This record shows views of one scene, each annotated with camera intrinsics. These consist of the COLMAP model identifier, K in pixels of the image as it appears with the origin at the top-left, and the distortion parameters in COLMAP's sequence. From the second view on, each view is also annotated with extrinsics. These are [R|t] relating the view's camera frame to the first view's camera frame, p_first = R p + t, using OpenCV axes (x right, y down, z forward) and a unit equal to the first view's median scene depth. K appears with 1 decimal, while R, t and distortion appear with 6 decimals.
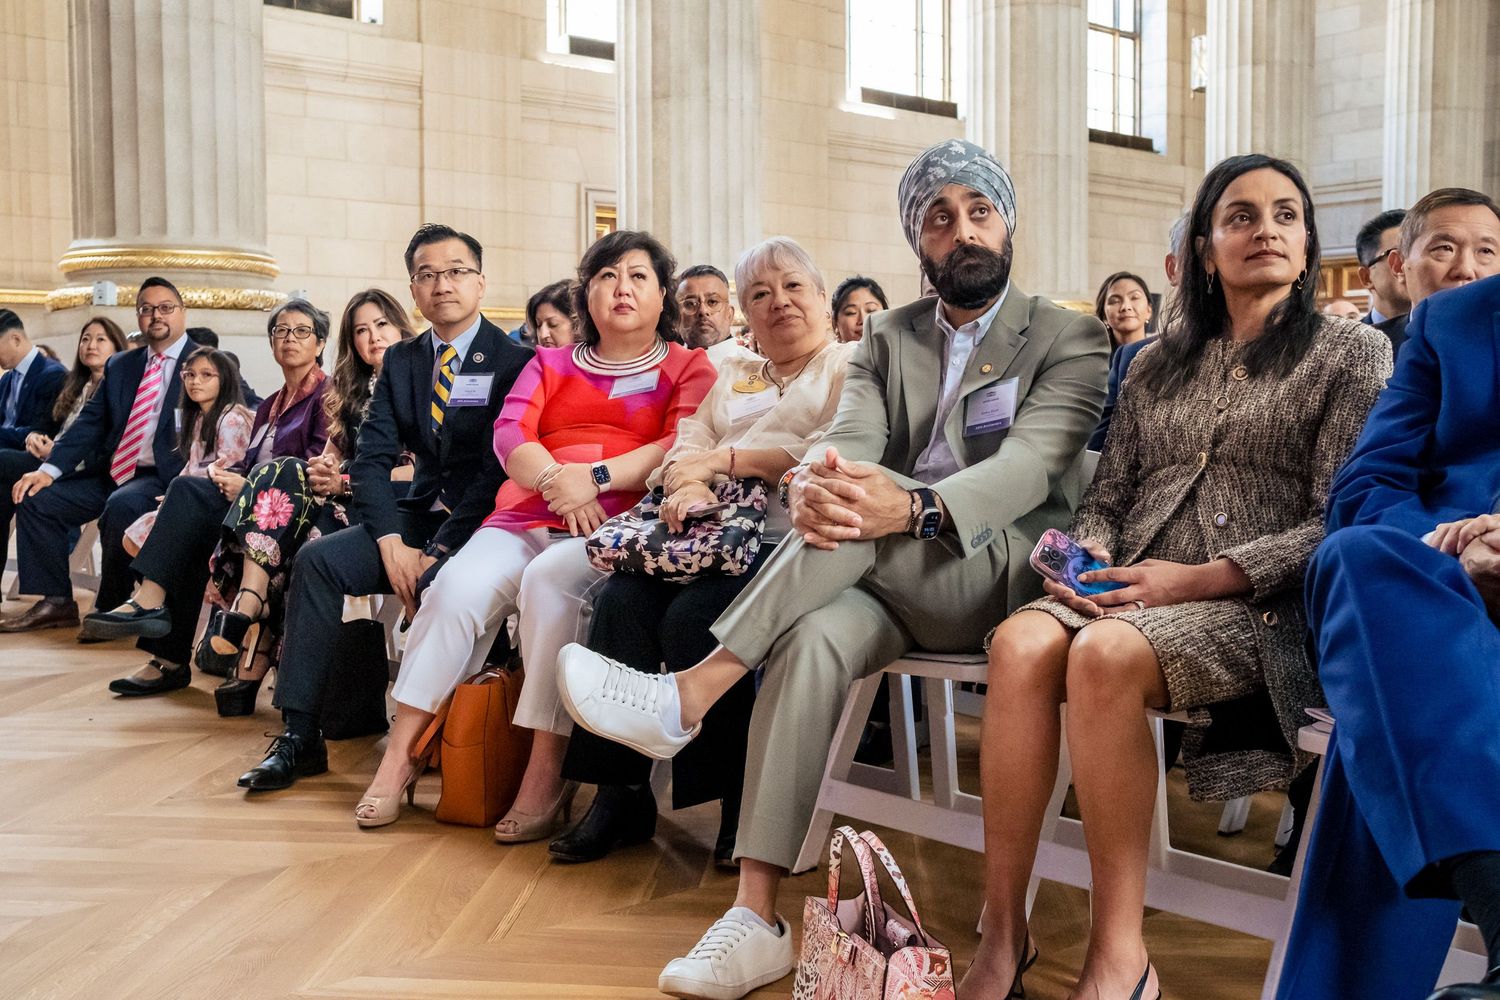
lens RADIAL K [[1523.3, 0, 722.7], [0, 1523.3, 468.1], [0, 0, 1]] dist [-0.076793, 0.191280]
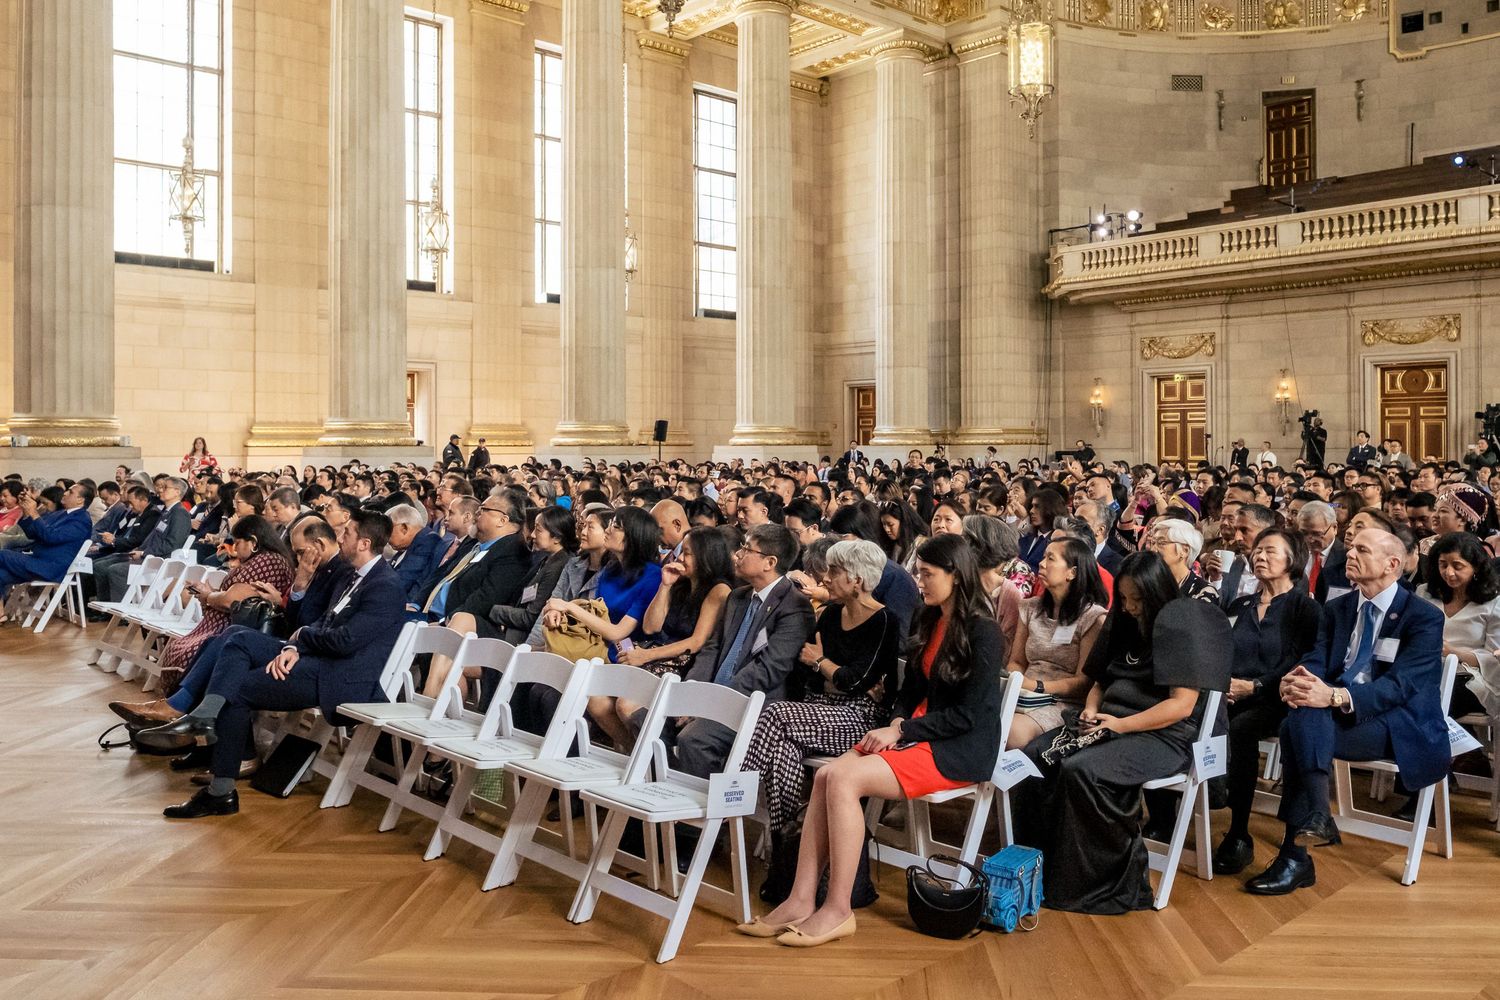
lens RADIAL K [[1178.2, 0, 759.7], [0, 1178.2, 443.6], [0, 0, 1]] dist [-0.010872, 0.003894]
pose [[0.998696, 0.002351, 0.050990, 0.420937], [0.000171, 0.998780, -0.049386, -0.021002], [-0.051044, 0.049330, 0.997477, -0.548773]]
